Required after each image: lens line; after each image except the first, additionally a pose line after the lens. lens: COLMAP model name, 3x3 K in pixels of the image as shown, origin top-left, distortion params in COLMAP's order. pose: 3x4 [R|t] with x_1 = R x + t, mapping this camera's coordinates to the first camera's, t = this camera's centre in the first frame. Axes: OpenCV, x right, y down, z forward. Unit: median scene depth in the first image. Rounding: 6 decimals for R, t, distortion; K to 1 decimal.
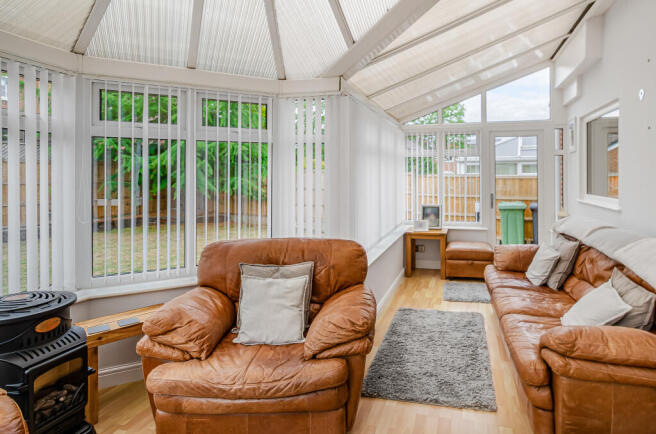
lens RADIAL K [[386.9, 0, 328.2], [0, 386.9, 177.2], [0, 0, 1]] dist [-0.011209, -0.001626]
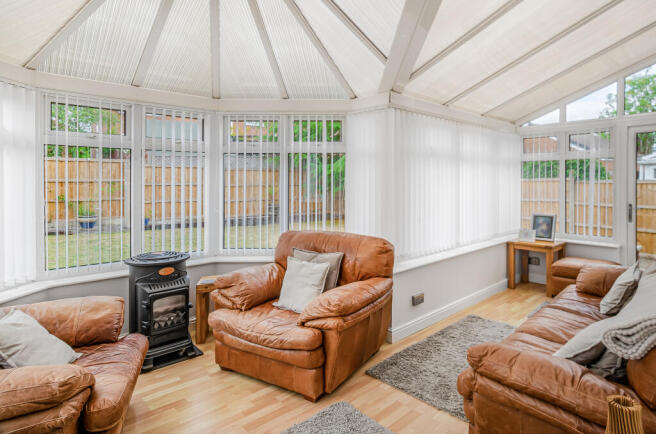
lens RADIAL K [[386.0, 0, 378.4], [0, 386.0, 186.2], [0, 0, 1]] dist [0.003690, -0.001008]
pose [[0.862250, 0.014355, -0.506280, 0.698156], [-0.009669, 0.999883, 0.011883, -0.000437], [0.506391, -0.005351, 0.862287, 0.037538]]
